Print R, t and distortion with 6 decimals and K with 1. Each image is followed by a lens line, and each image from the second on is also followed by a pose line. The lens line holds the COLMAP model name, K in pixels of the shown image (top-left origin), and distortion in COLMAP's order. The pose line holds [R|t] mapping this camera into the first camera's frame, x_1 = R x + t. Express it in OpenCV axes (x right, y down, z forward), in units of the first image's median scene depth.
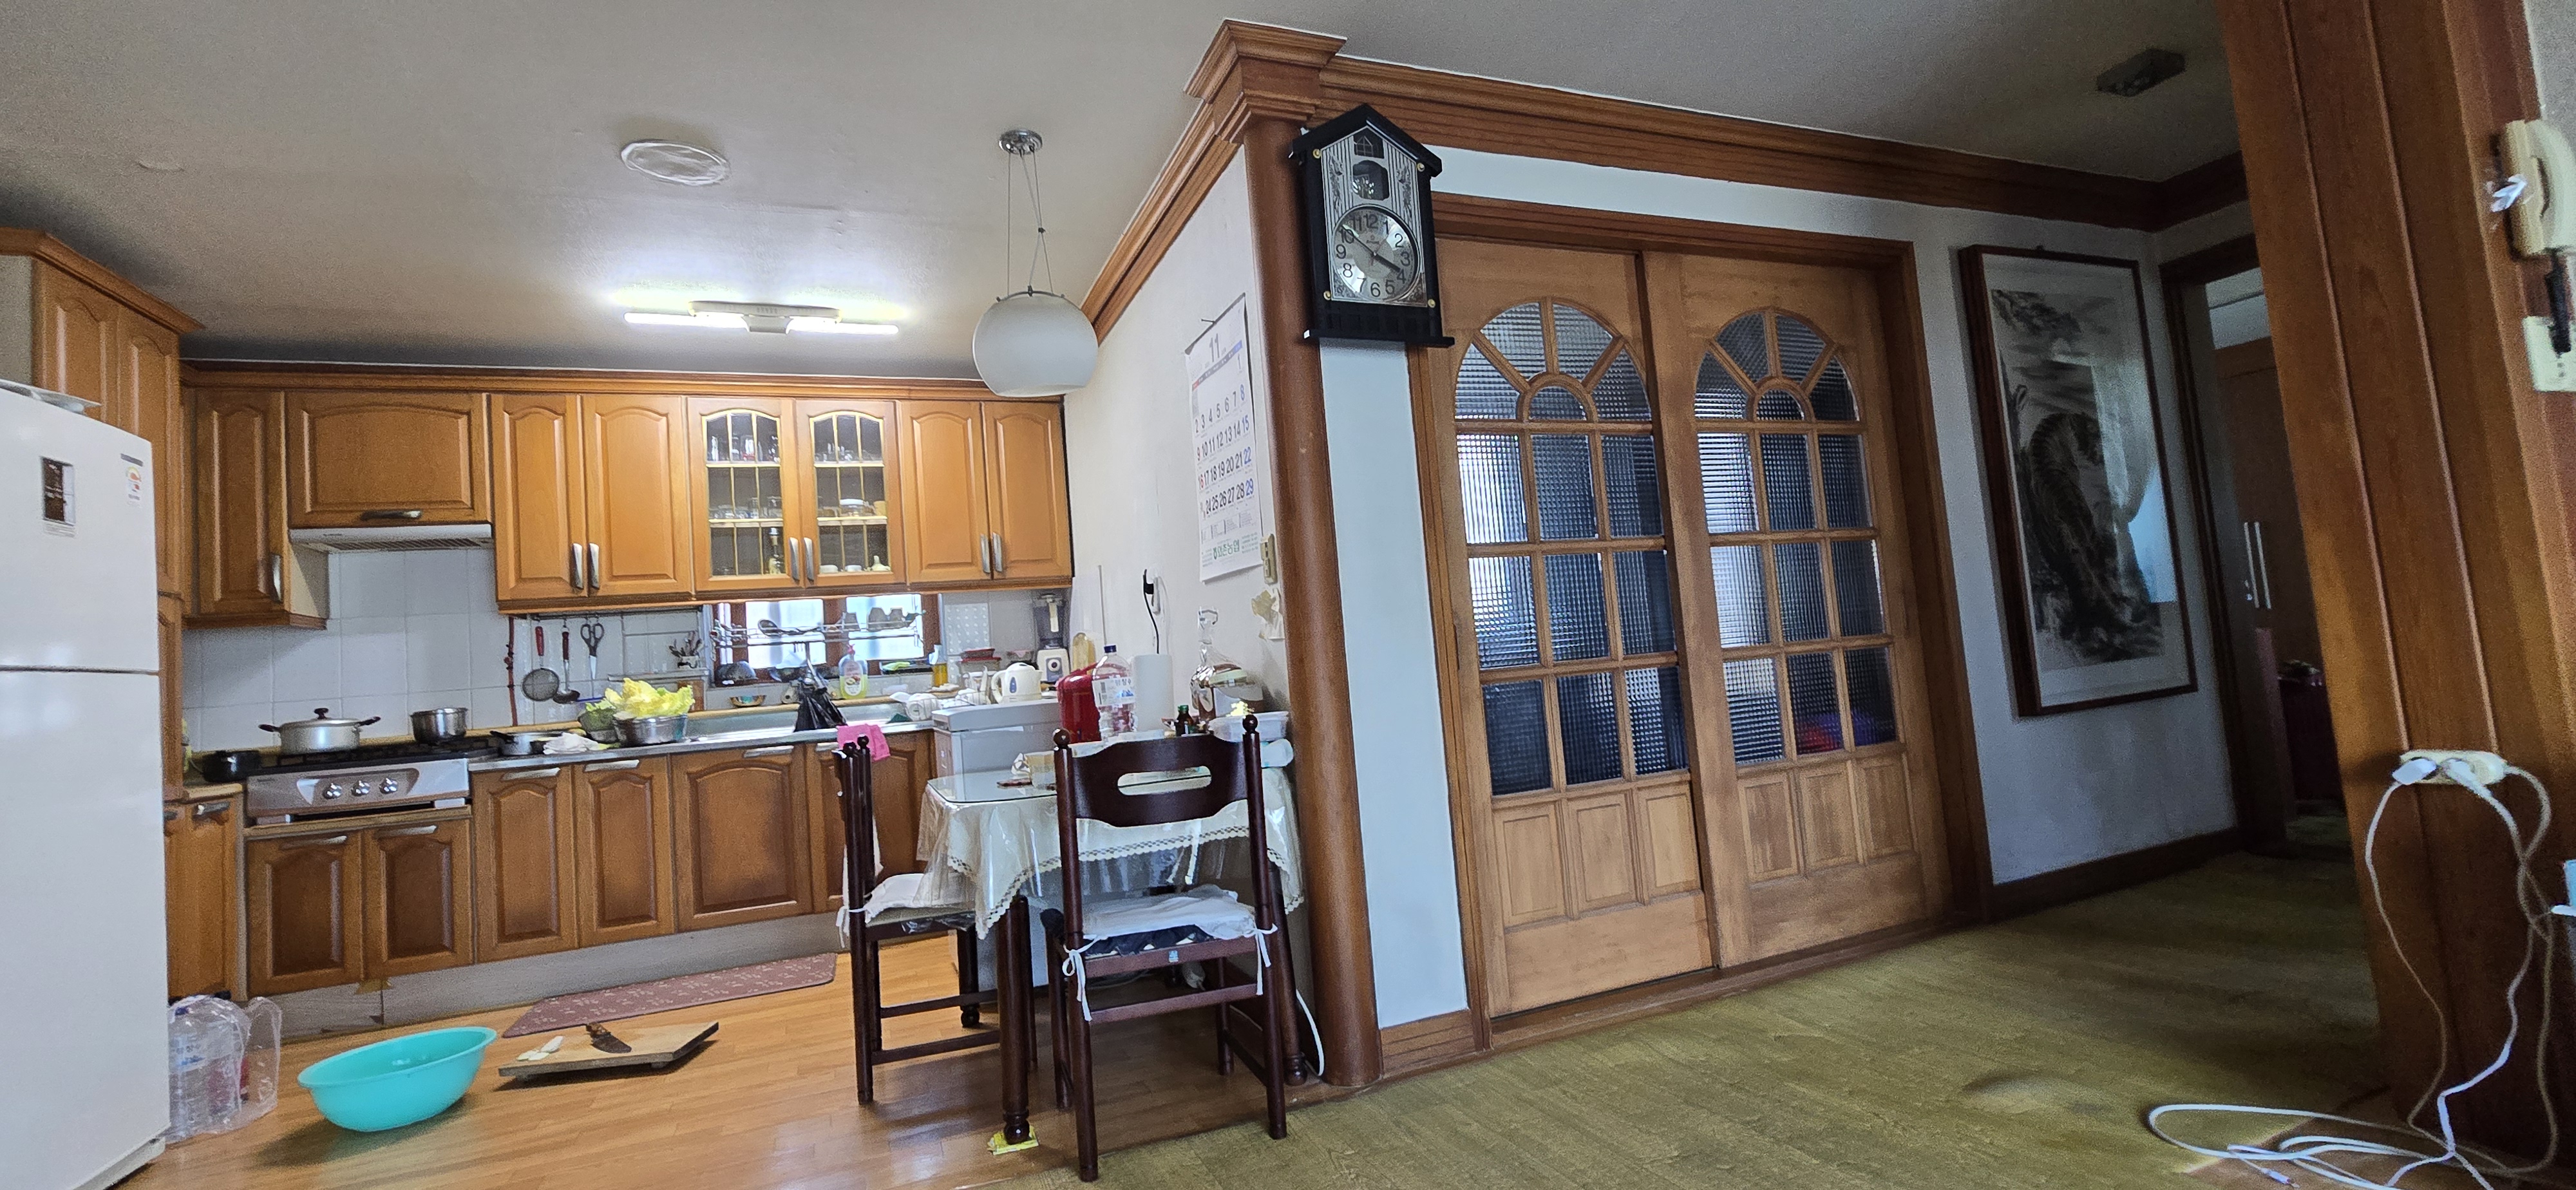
lens RADIAL K [[1092.3, 0, 1288.8], [0, 1092.3, 585.4], [0, 0, 1]] dist [-0.010622, 0.010729]
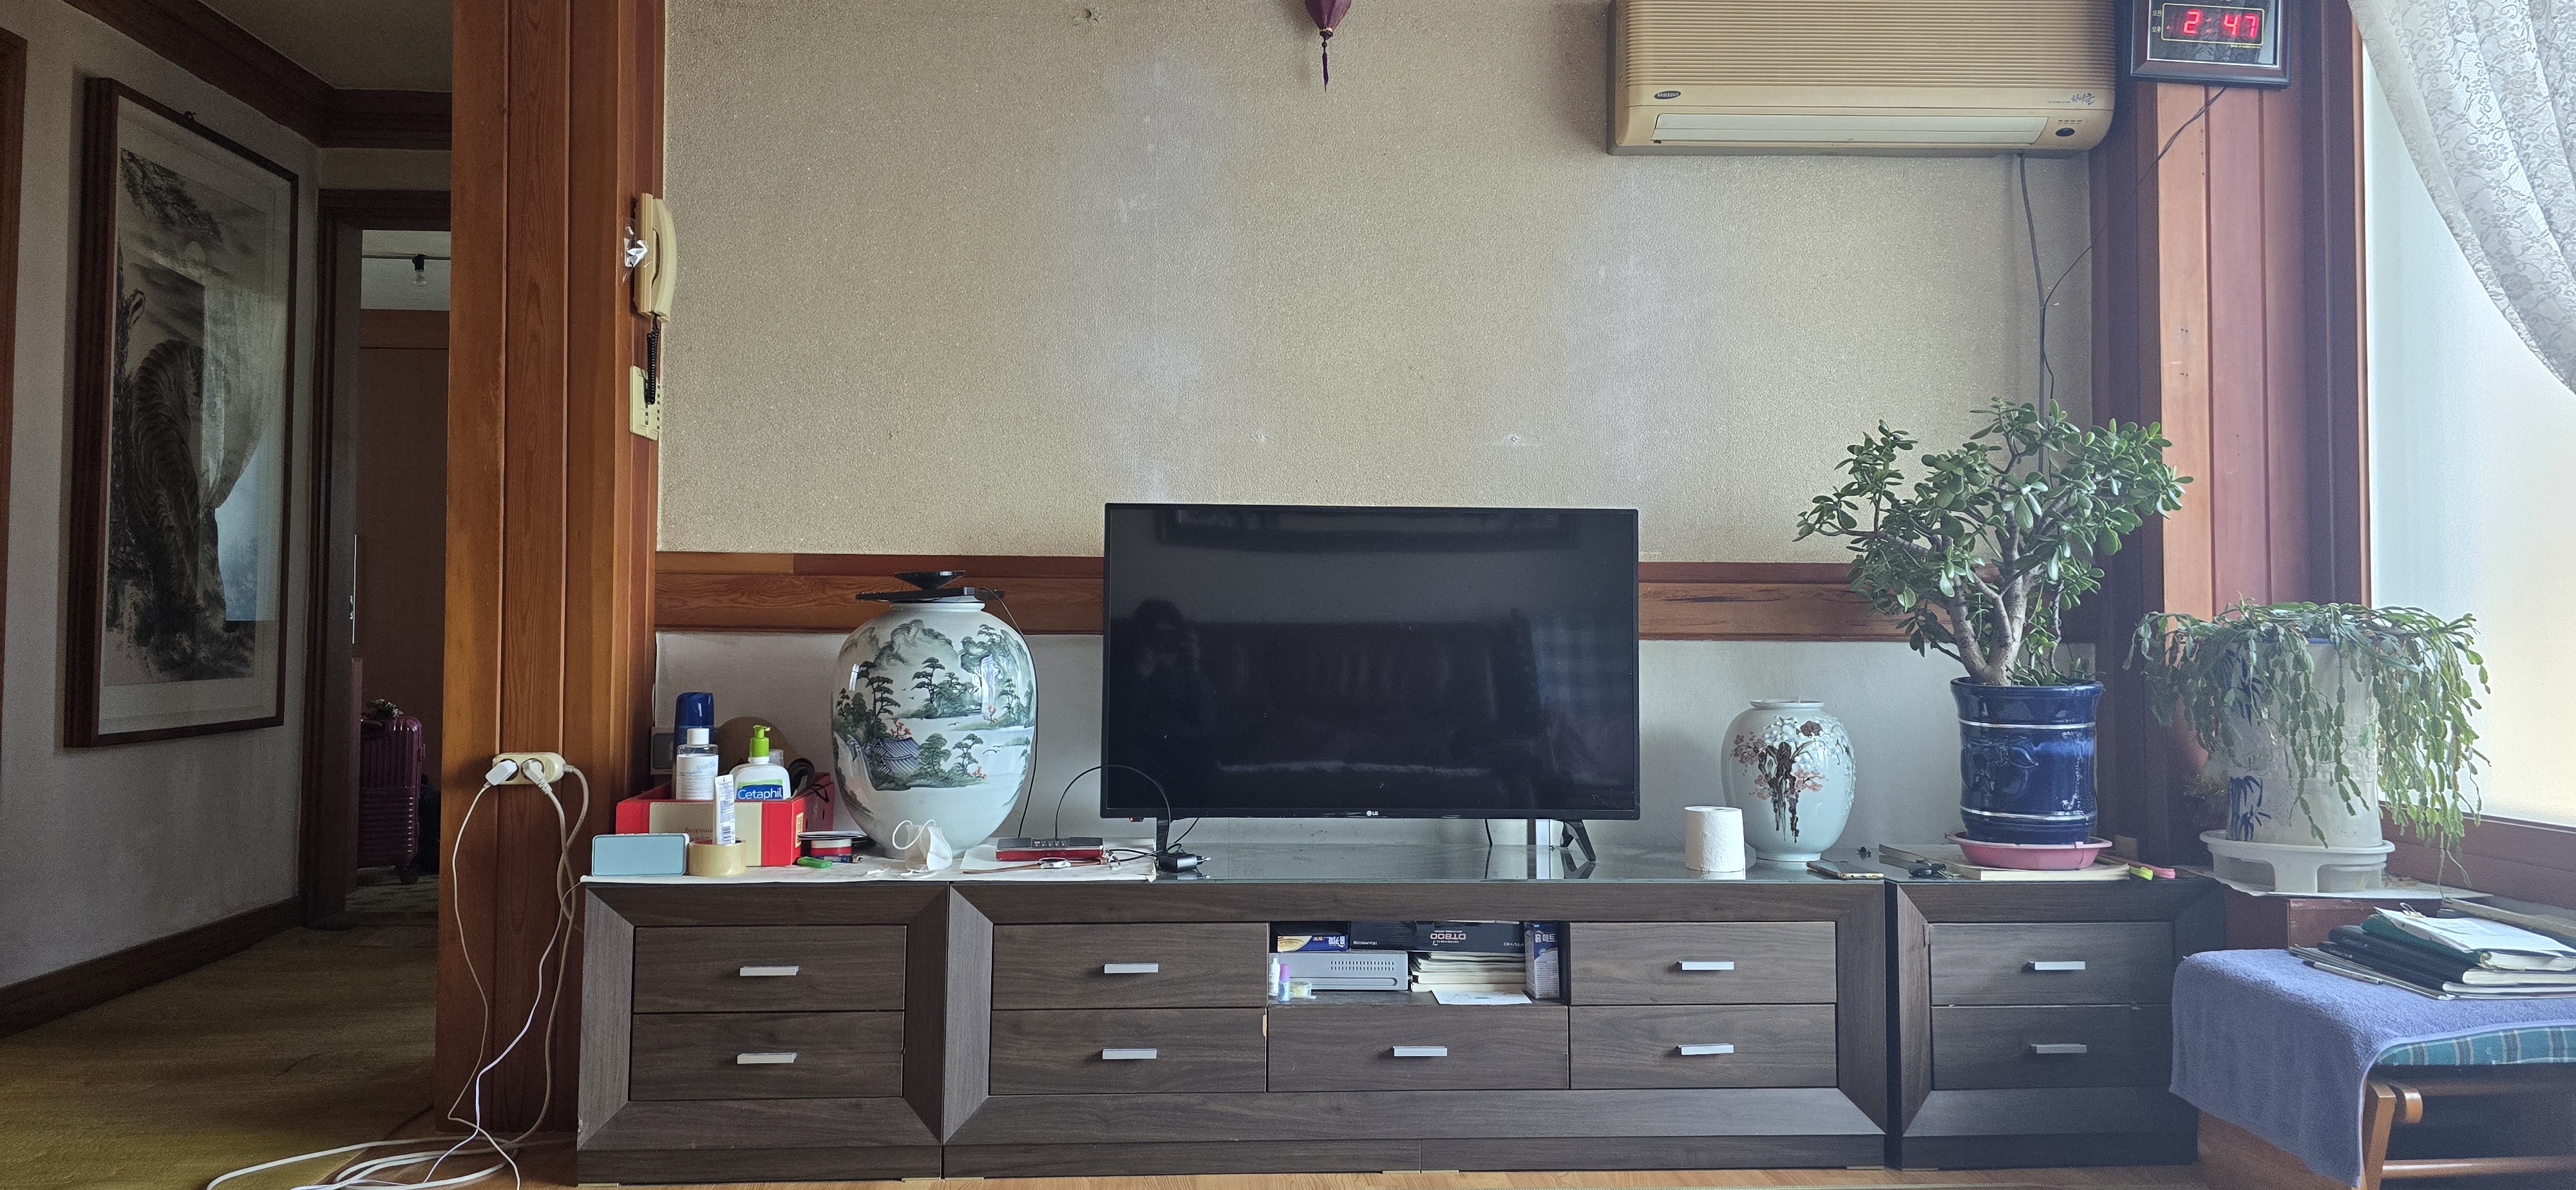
lens RADIAL K [[1700.1, 0, 1288.0], [0, 1700.1, 595.0], [0, 0, 1]] dist [0.002003, -0.001171]
pose [[0.316646, 0.107086, 0.942480, -0.127609], [-0.103602, 0.991567, -0.077856, 0.025394], [-0.942869, -0.072990, 0.325070, -0.099945]]
